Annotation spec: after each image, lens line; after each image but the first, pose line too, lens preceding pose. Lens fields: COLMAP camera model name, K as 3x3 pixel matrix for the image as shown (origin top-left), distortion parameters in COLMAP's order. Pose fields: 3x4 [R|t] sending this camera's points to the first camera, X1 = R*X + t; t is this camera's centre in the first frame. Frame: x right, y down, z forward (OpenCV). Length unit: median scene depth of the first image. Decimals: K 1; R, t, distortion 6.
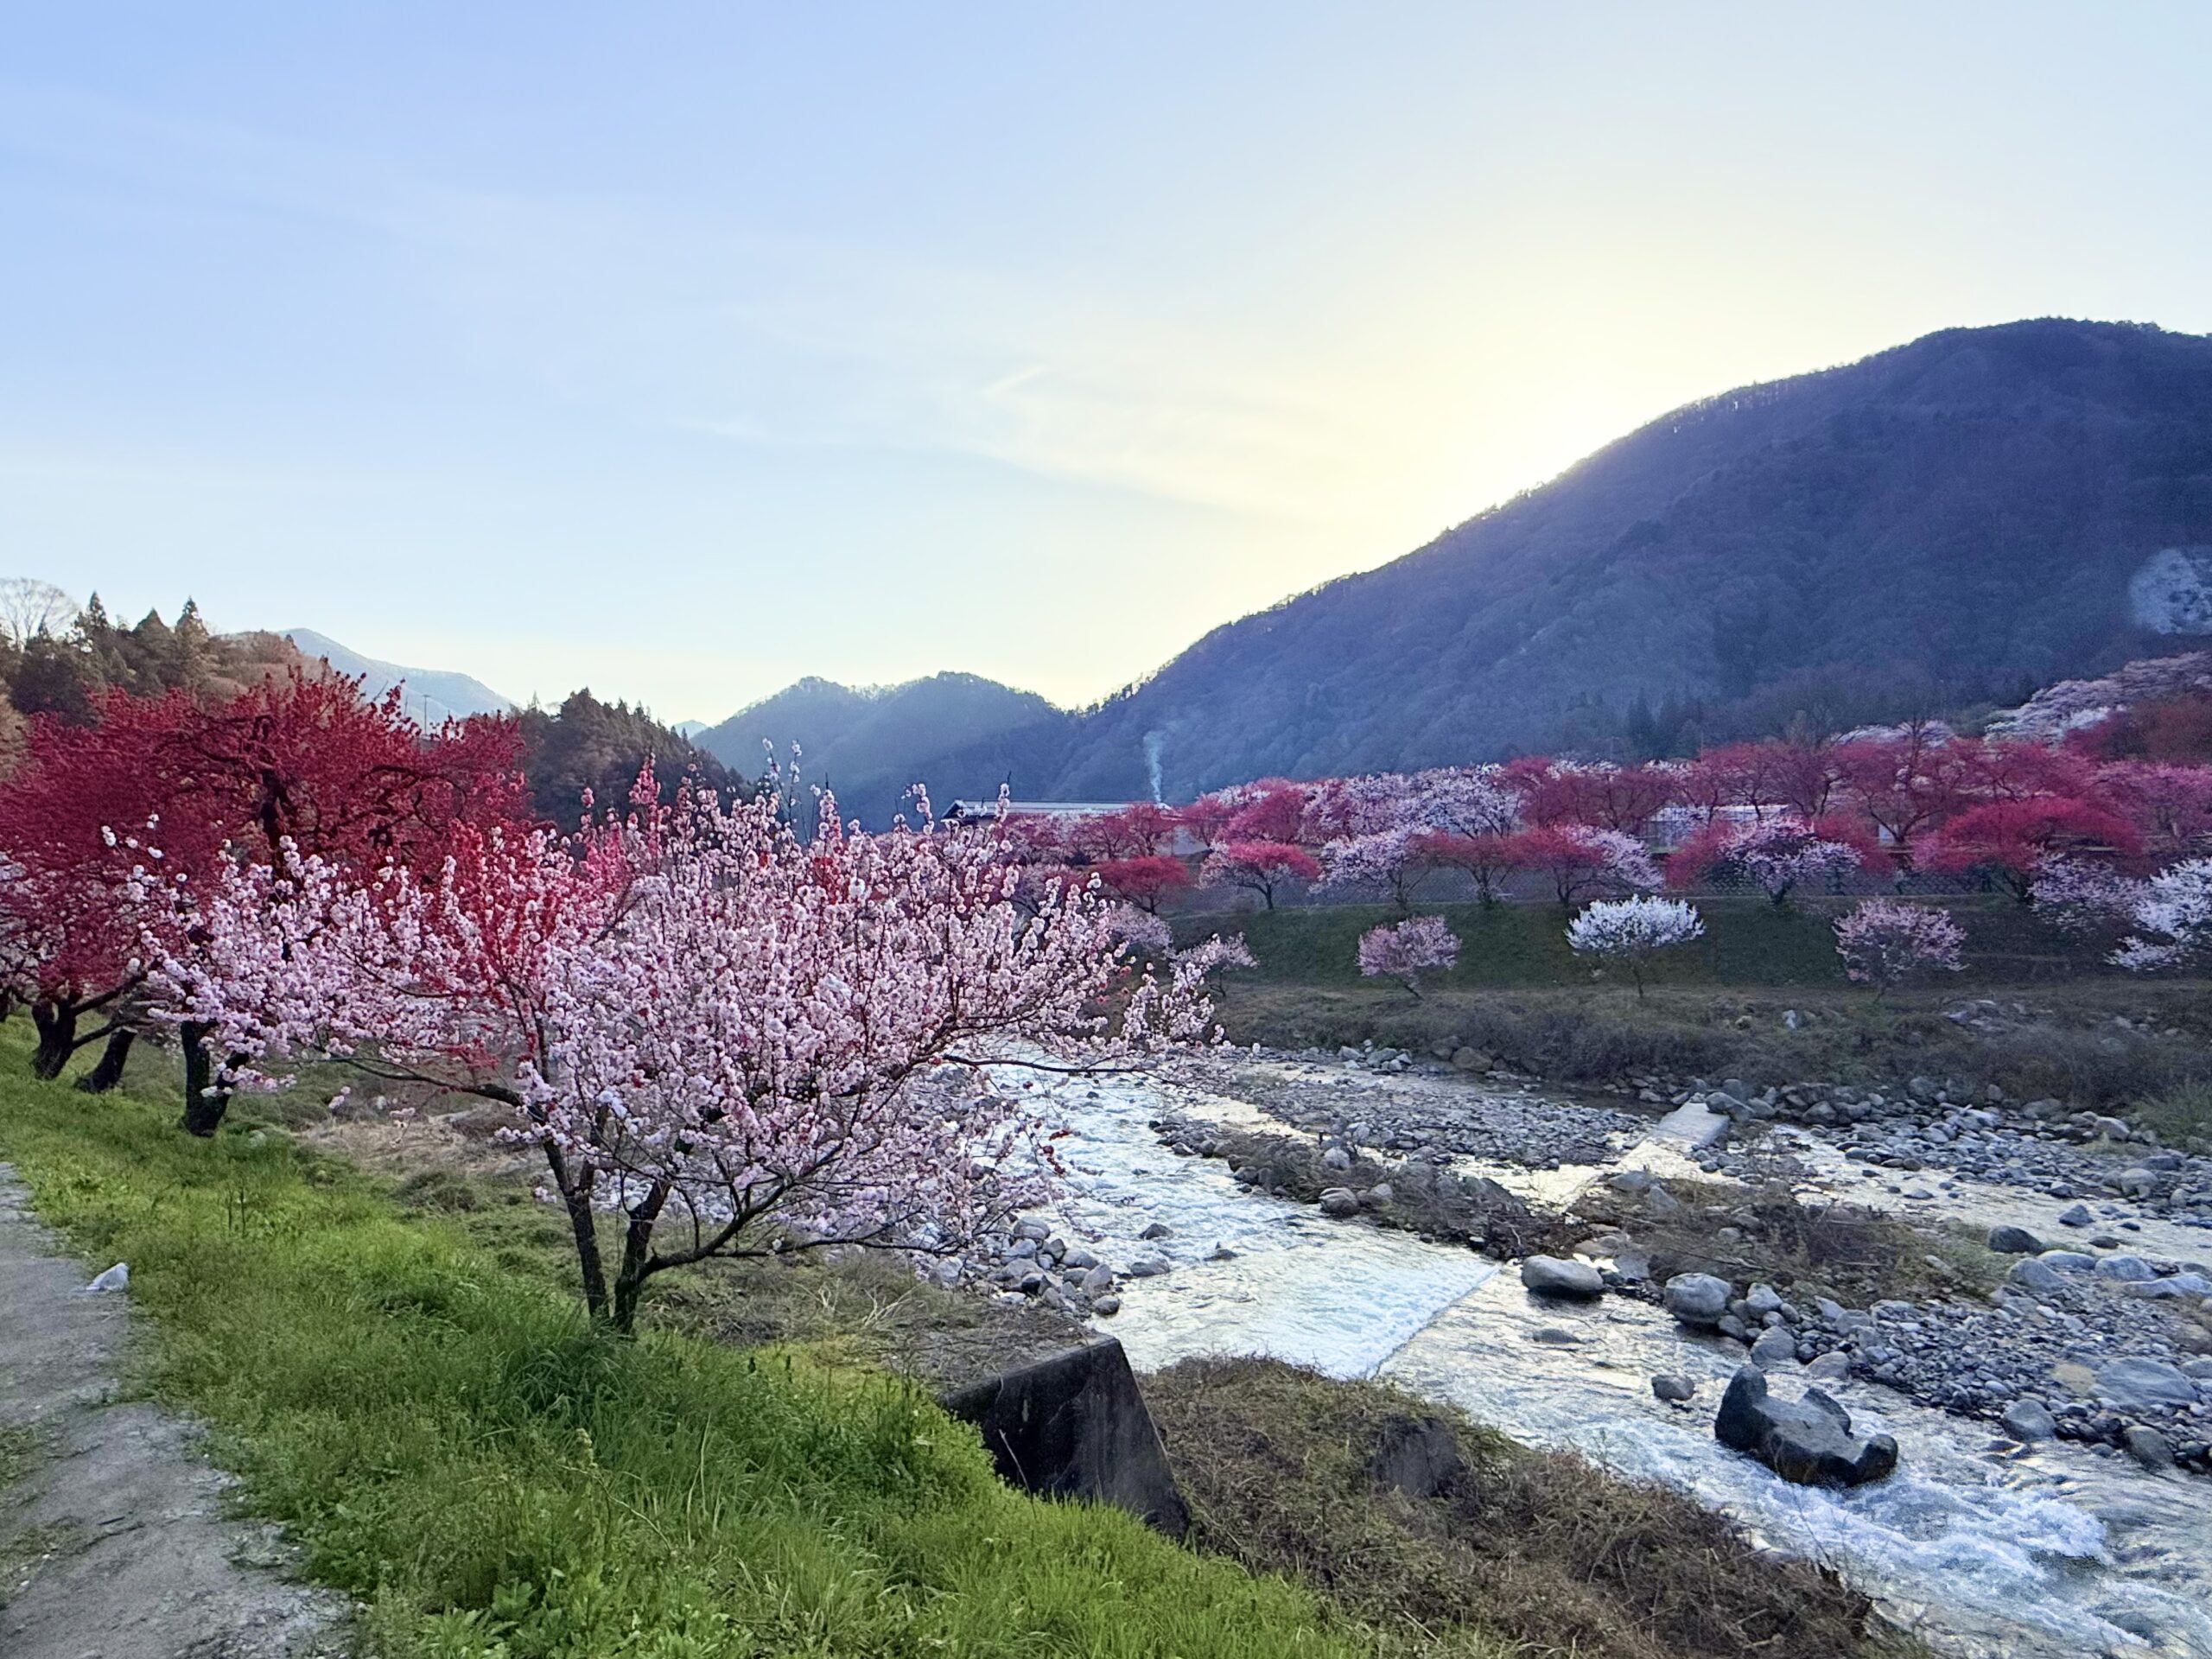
lens RADIAL K [[1192.4, 0, 1105.6], [0, 1192.4, 831.9], [0, 0, 1]] dist [-0.002822, 0.002100]
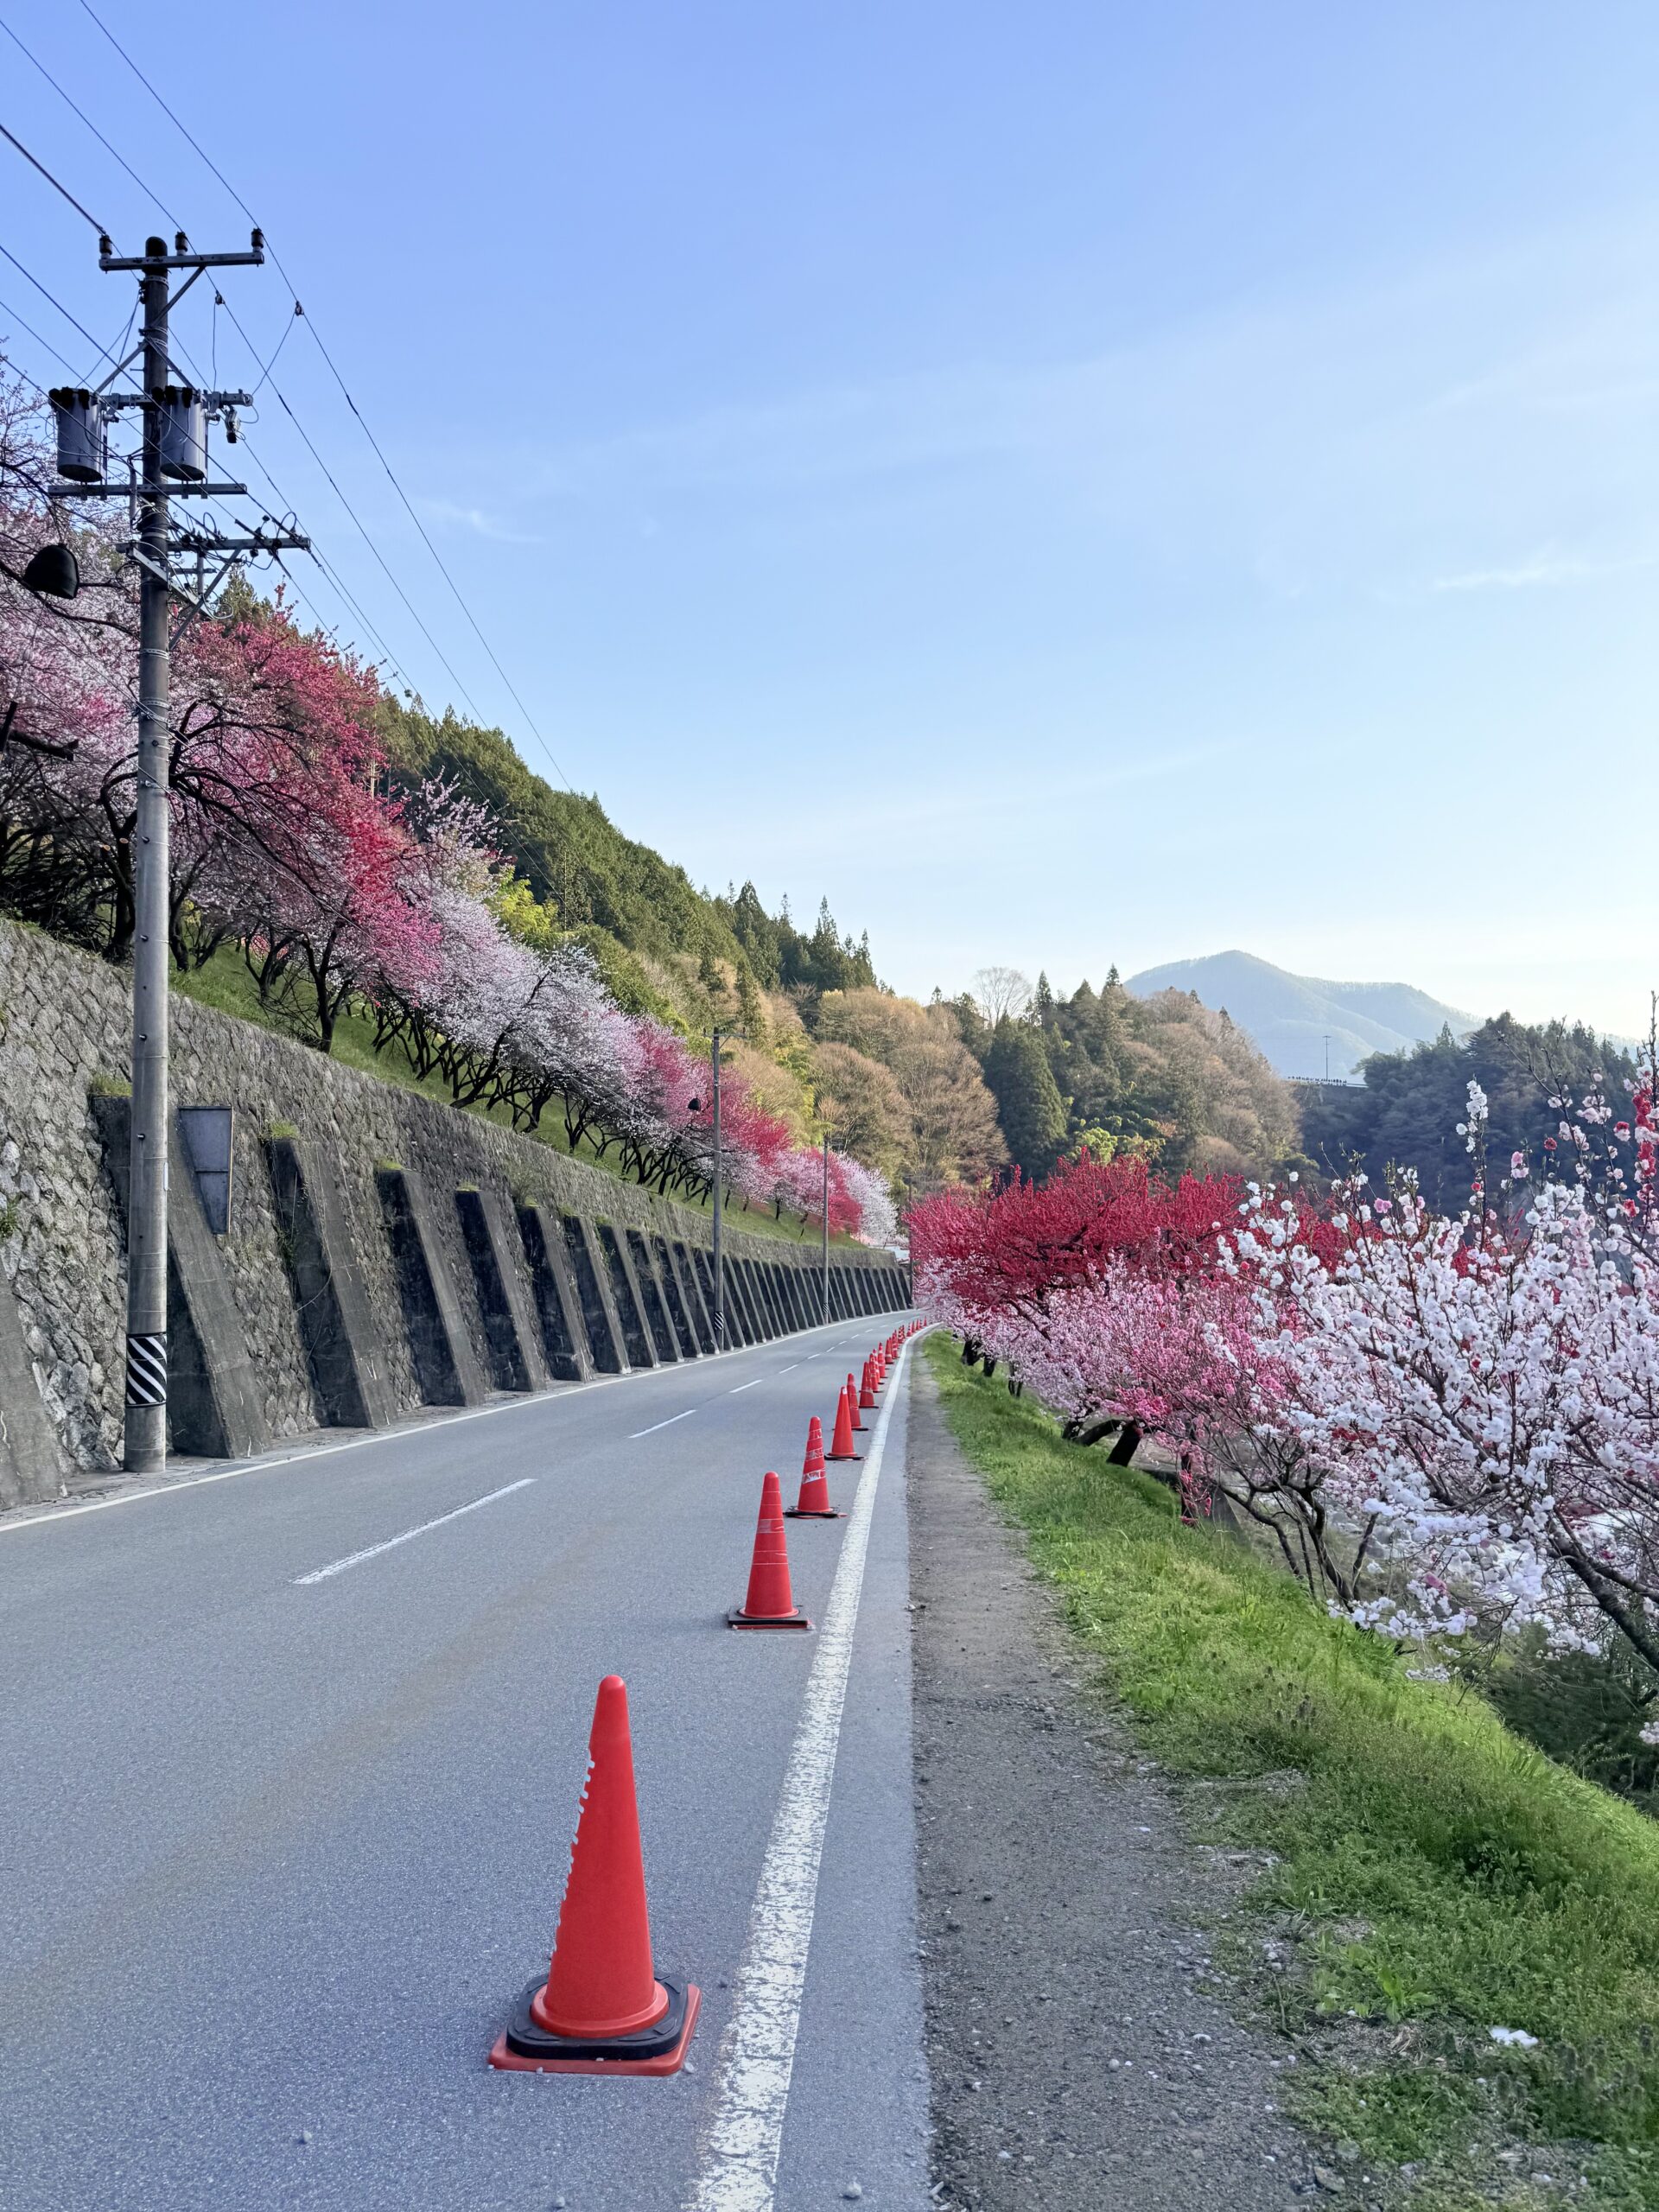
lens RADIAL K [[1549.6, 0, 809.6], [0, 1549.6, 1120.8], [0, 0, 1]] dist [0.063752, -0.074416]
pose [[0.650438, -0.022947, -0.759212, 0.853203], [-0.002692, 0.999468, -0.032515, -0.111766], [0.759554, 0.023193, 0.650030, -0.828544]]
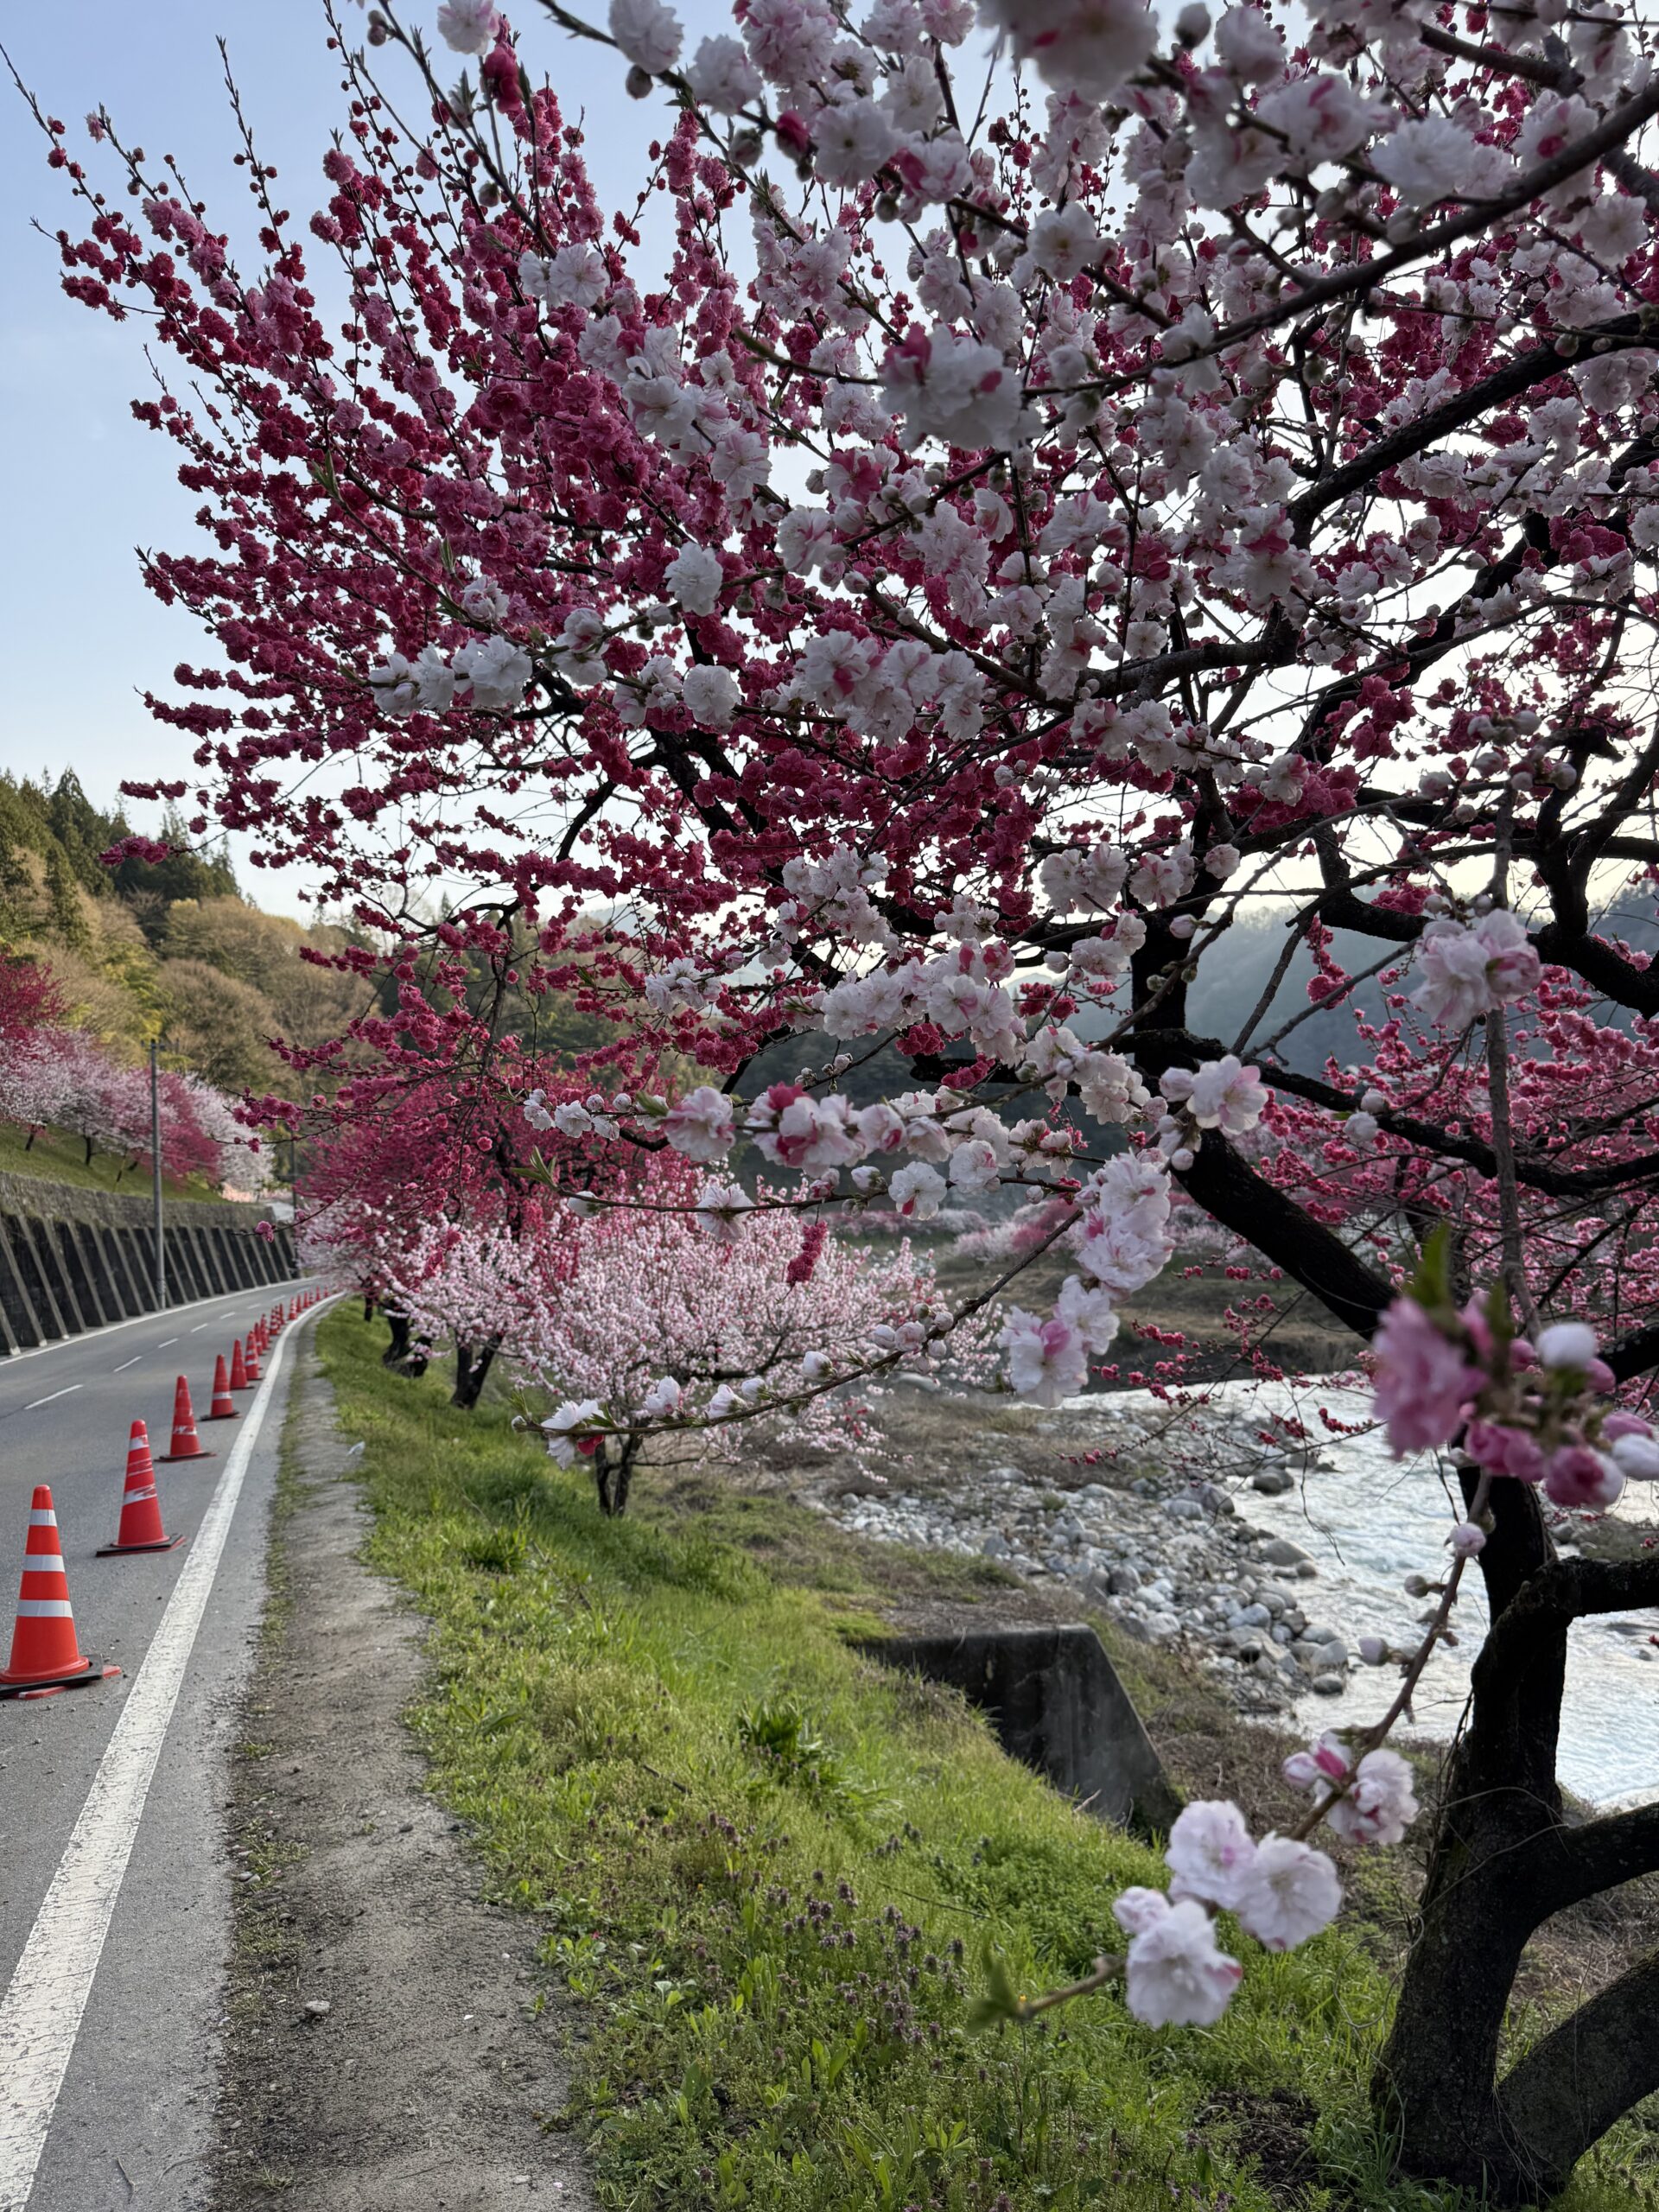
lens RADIAL K [[1549.6, 0, 834.9], [0, 1549.6, 1110.7], [0, 0, 1]] dist [0.063752, -0.074416]
pose [[0.893856, -0.027931, -0.447483, 0.217384], [0.028720, 0.999575, -0.005024, -0.030044], [0.447433, -0.008361, 0.894278, -0.198549]]
